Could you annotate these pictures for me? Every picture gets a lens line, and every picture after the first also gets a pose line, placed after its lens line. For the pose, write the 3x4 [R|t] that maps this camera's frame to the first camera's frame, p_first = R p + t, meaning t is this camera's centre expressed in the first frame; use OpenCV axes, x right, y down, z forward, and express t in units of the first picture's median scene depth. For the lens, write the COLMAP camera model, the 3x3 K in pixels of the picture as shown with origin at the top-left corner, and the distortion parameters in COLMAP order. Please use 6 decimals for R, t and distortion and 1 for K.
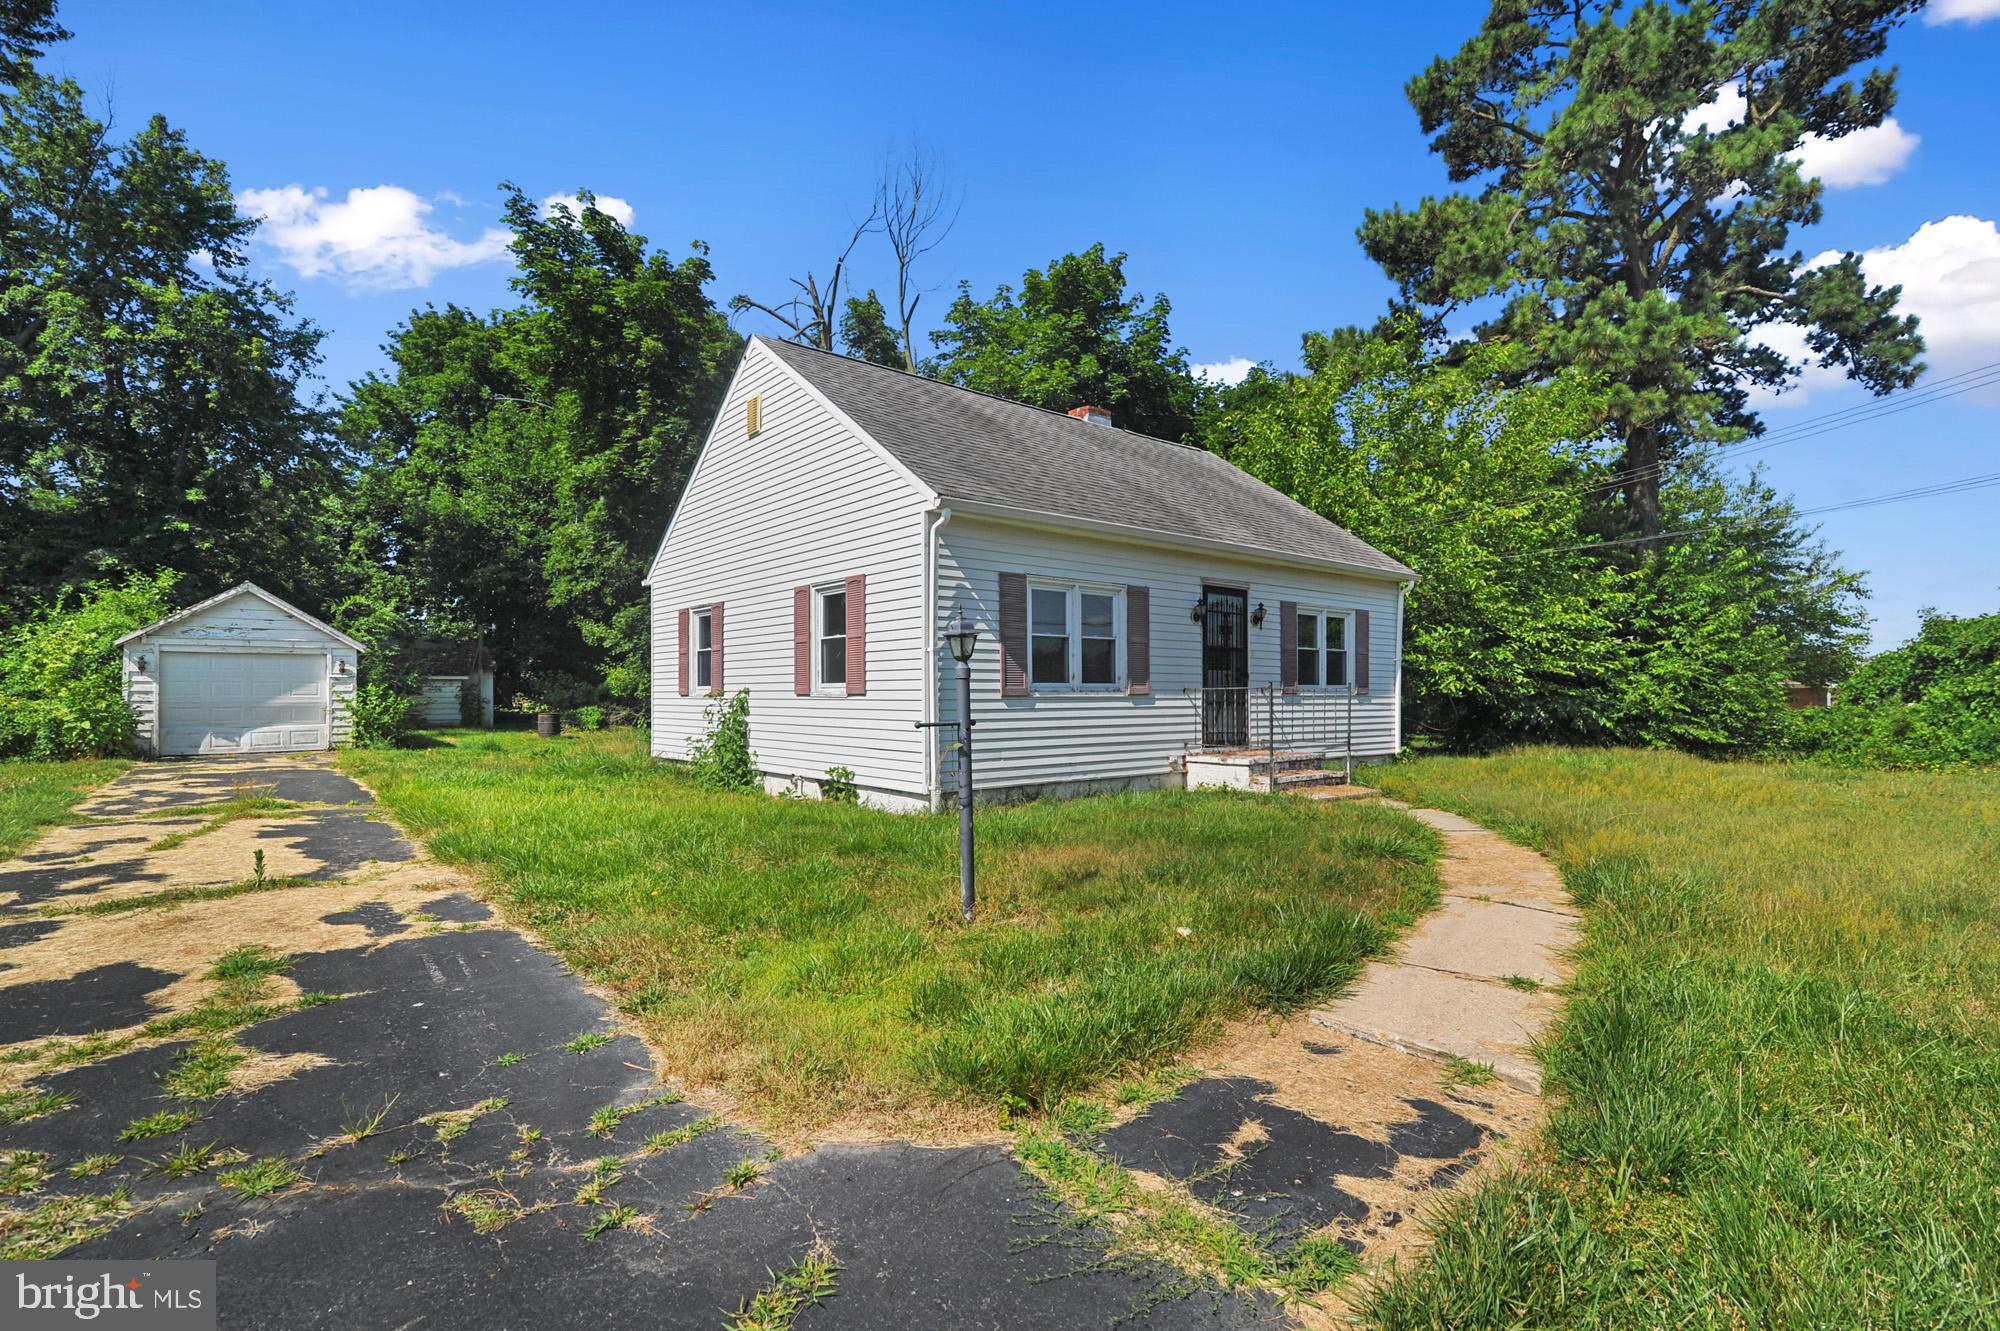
lens RADIAL K [[931.9, 0, 1007.3], [0, 931.9, 698.3], [0, 0, 1]] dist [0.000018, 0.000000]
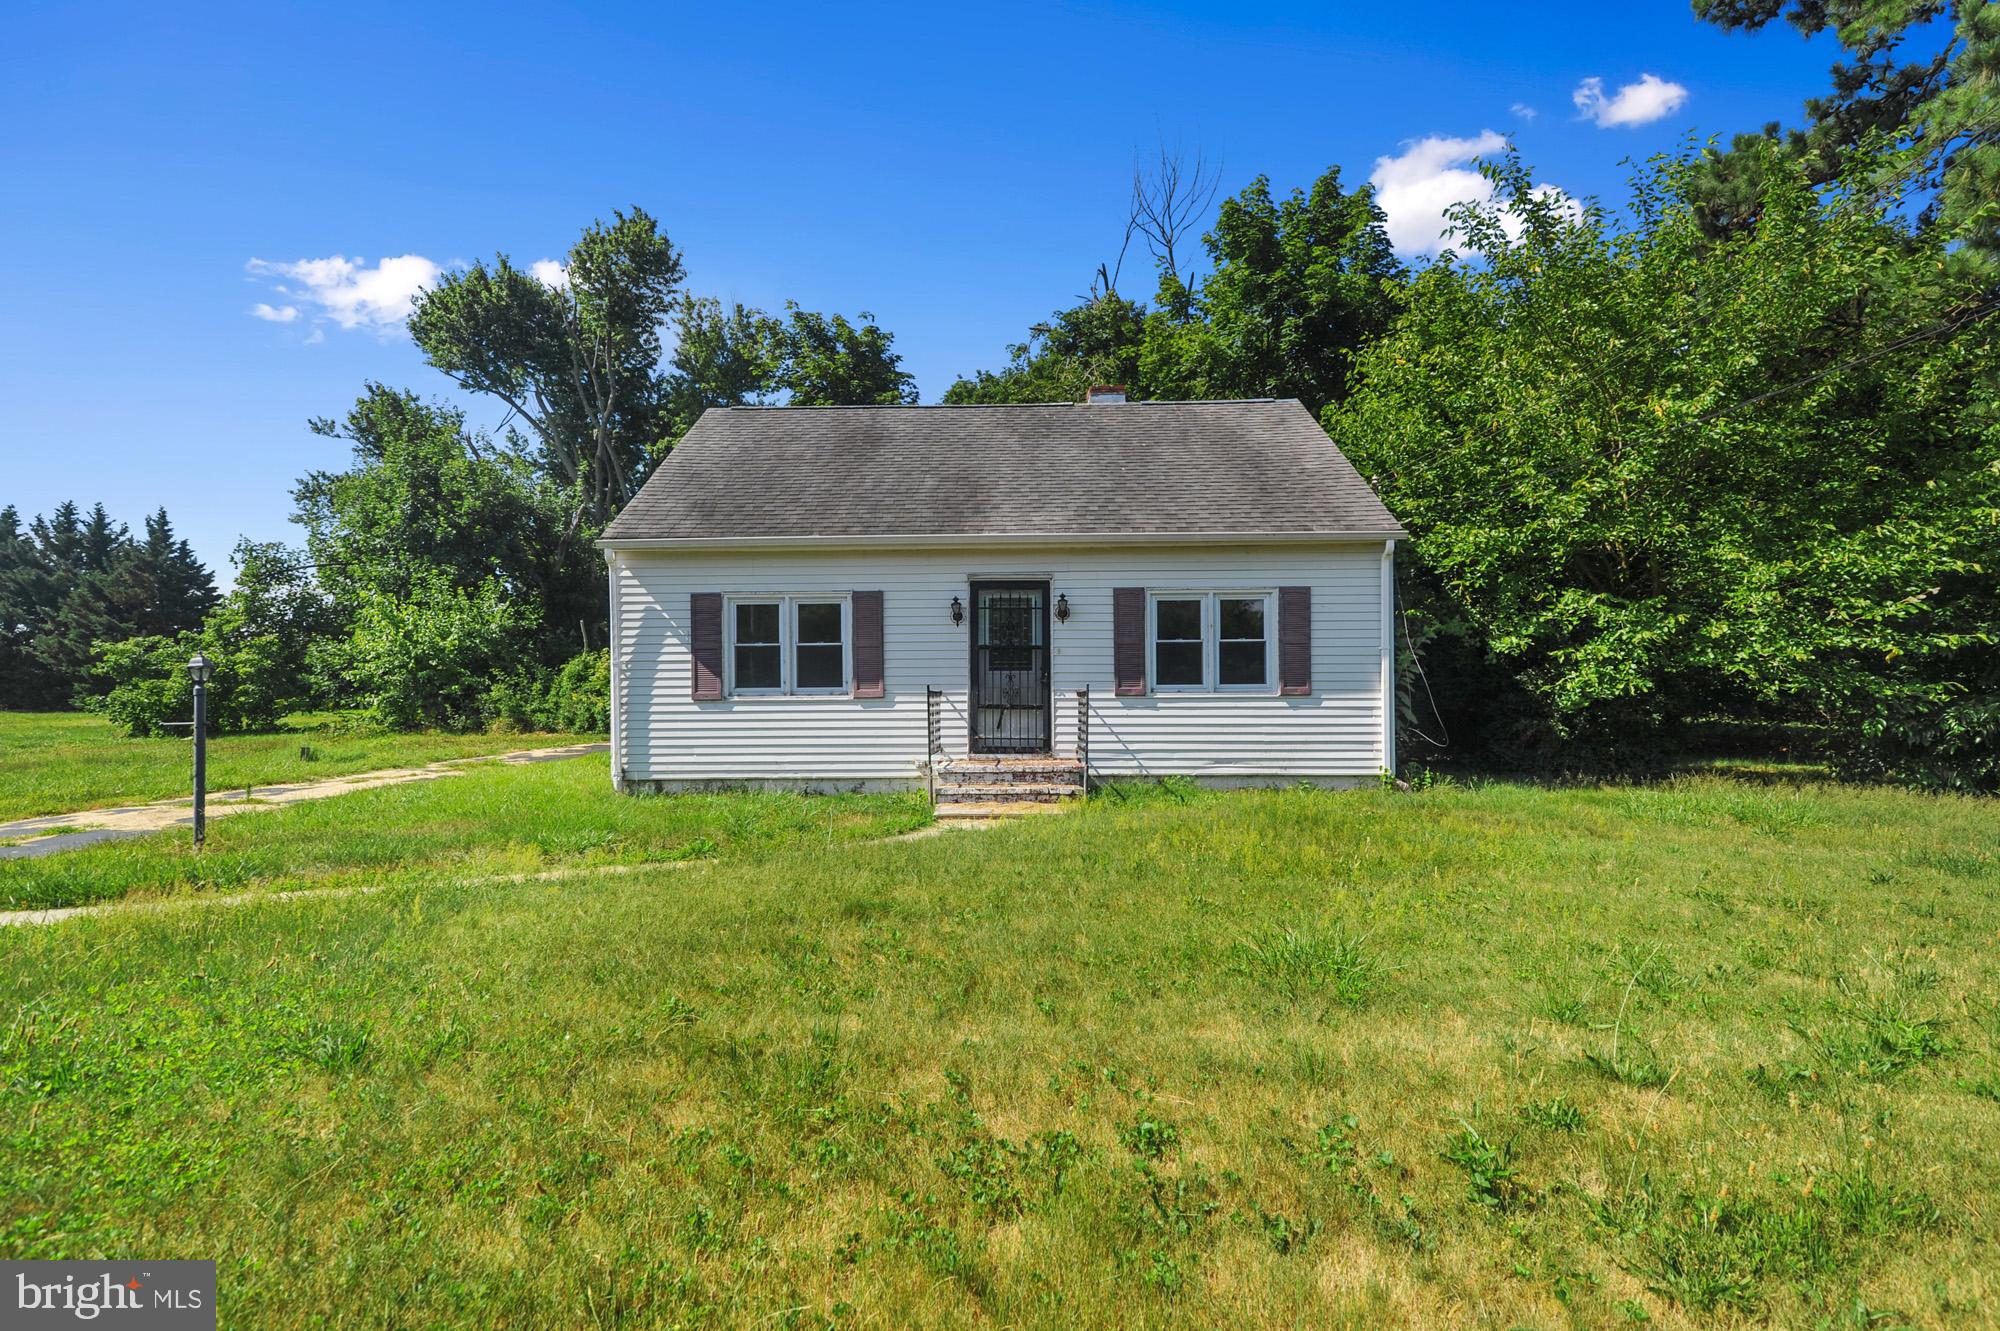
lens RADIAL K [[968.6, 0, 1000.0], [0, 968.6, 665.5], [0, 0, 1]] dist [-0.001656, -0.000340]
pose [[0.757823, -0.020854, -0.652127, 0.925172], [0.003081, 0.999592, -0.028386, -0.008553], [0.652453, 0.019502, 0.757578, 0.291200]]
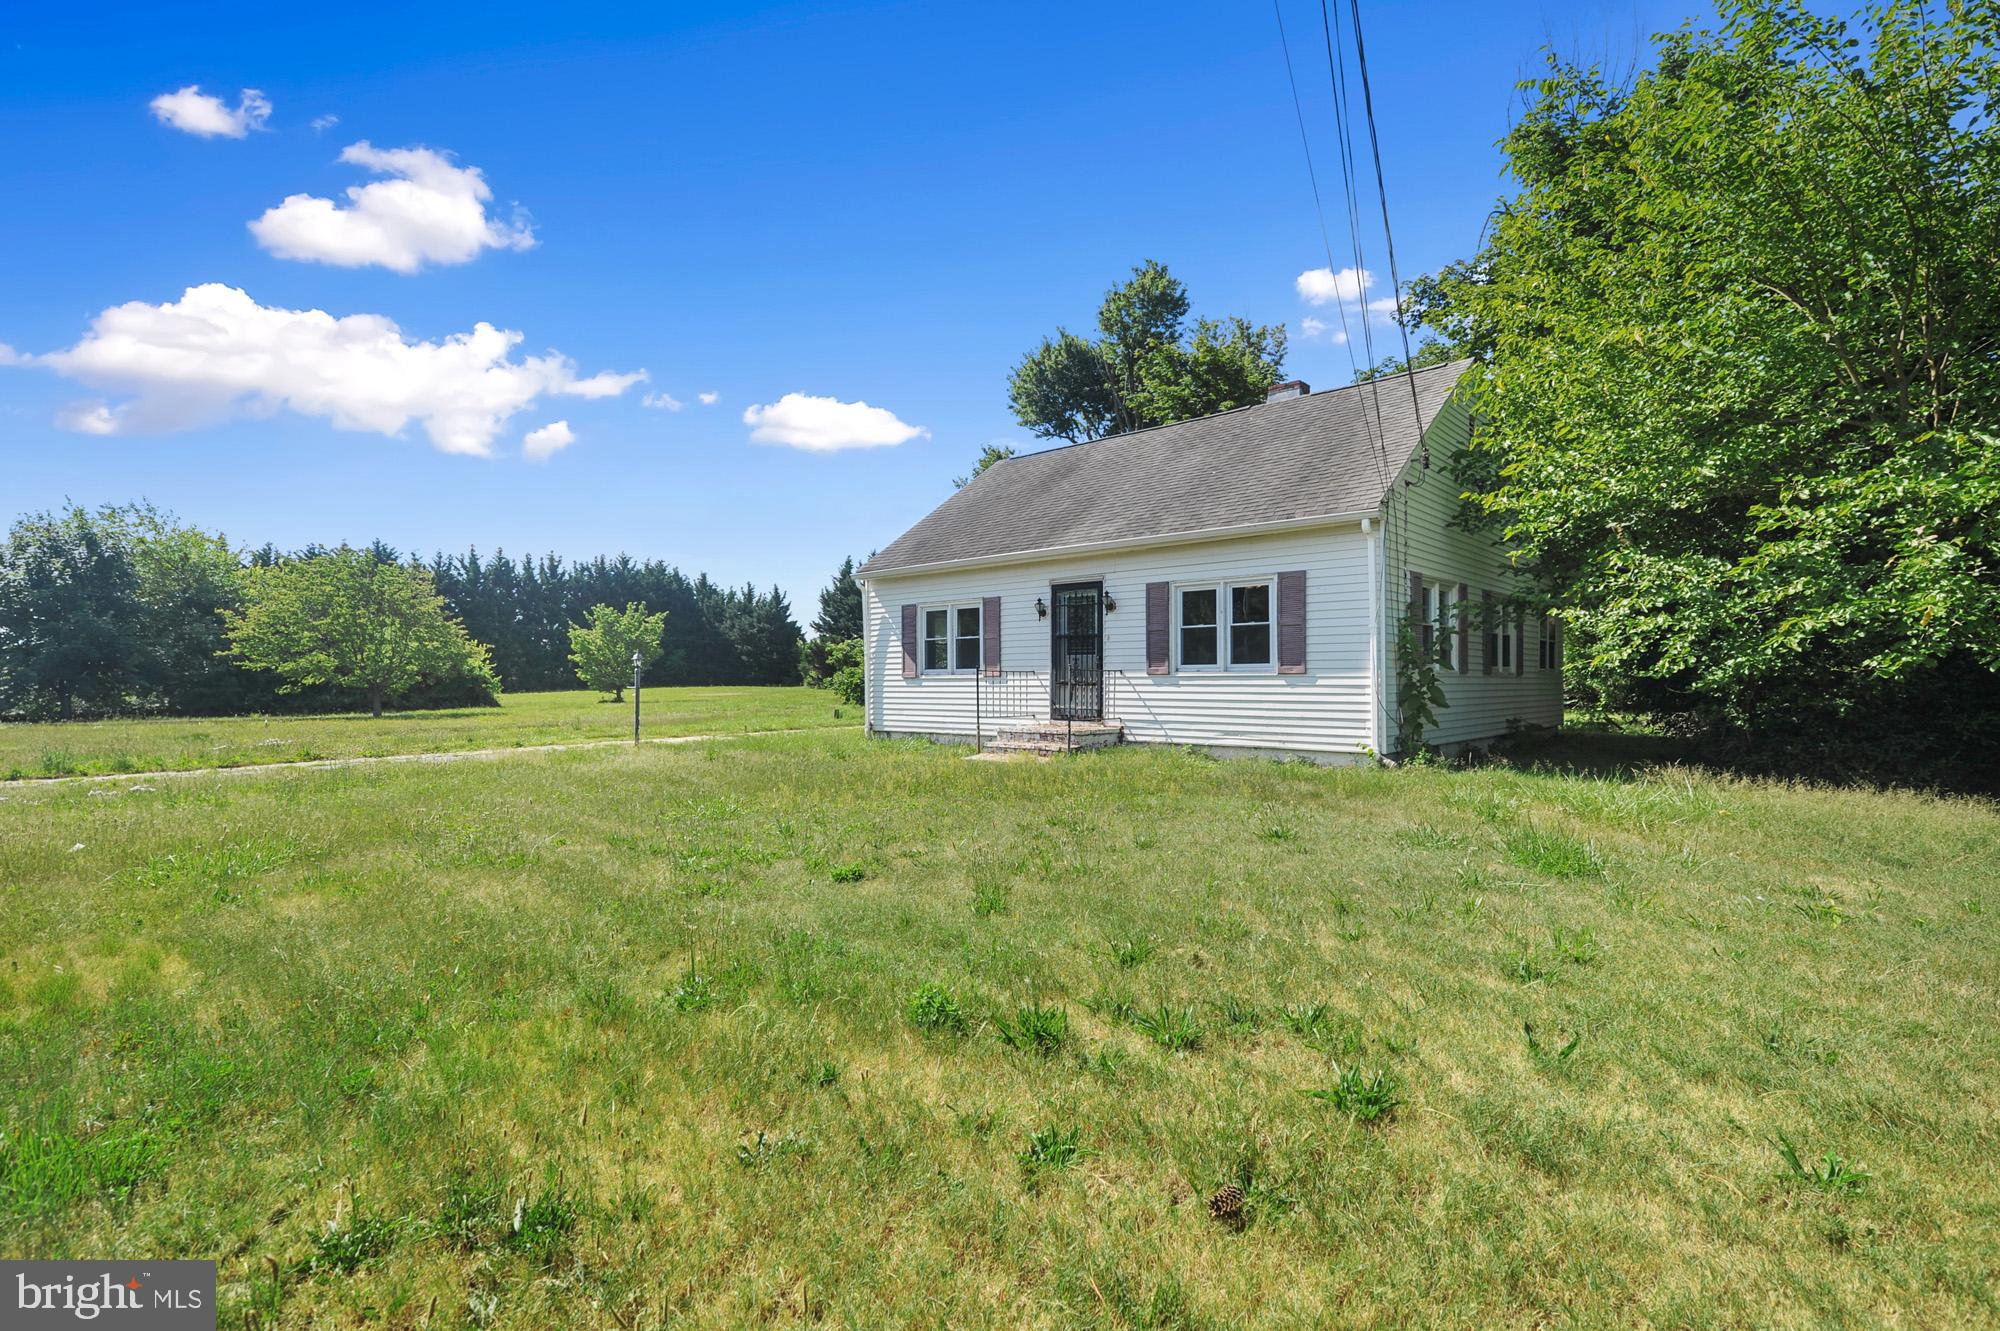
lens RADIAL K [[968.6, 0, 1000.0], [0, 968.6, 665.5], [0, 0, 1]] dist [-0.001656, -0.000340]
pose [[0.138702, -0.014822, -0.990223, 1.531709], [0.001601, 0.999890, -0.014742, 0.001061], [0.990333, 0.000459, 0.138710, 0.804770]]
